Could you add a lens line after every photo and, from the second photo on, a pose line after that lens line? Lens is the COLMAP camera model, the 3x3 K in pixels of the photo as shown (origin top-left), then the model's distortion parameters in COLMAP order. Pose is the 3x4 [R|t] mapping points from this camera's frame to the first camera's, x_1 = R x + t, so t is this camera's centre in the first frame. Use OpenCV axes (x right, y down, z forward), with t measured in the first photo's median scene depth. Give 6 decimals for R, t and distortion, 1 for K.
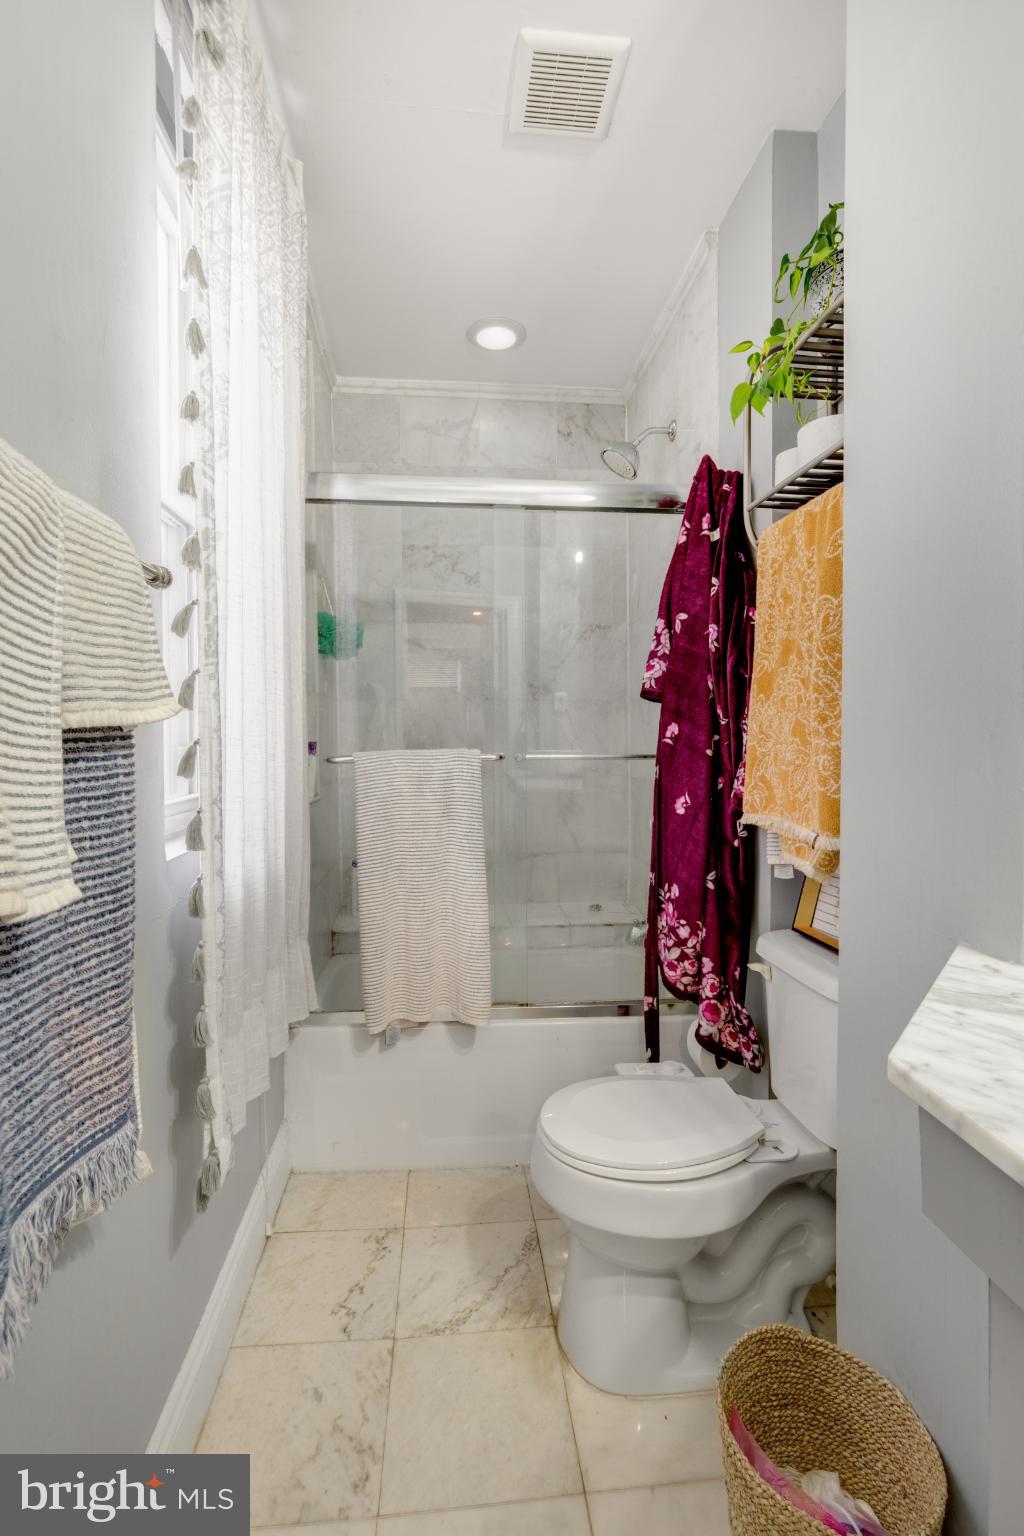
lens RADIAL K [[721.8, 0, 512.0], [0, 721.8, 768.0], [0, 0, 1]] dist [-0.000480, -0.000030]
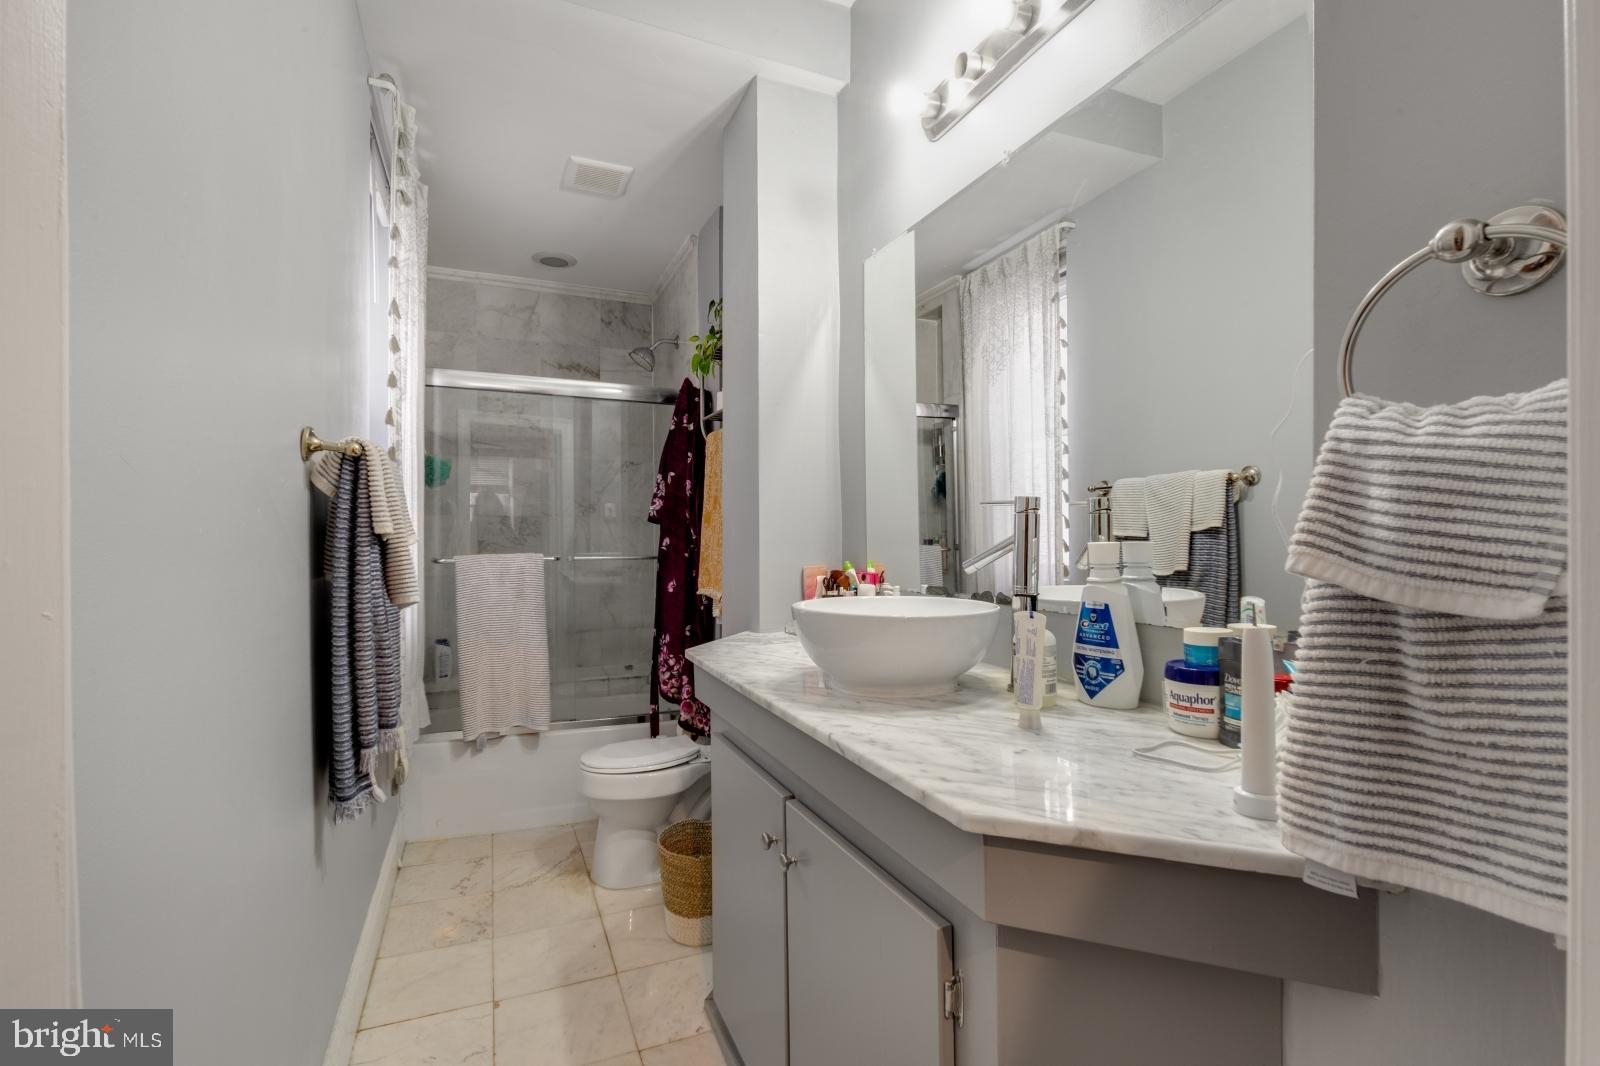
lens RADIAL K [[724.0, 0, 798.8], [0, 724.0, 536.5], [0, 0, 1]] dist [-0.000417, -0.000351]
pose [[0.952530, 0.002293, 0.304437, 0.005149], [0.011758, 0.998949, -0.044311, 0.012899], [-0.304218, 0.045787, 0.951501, -0.673142]]
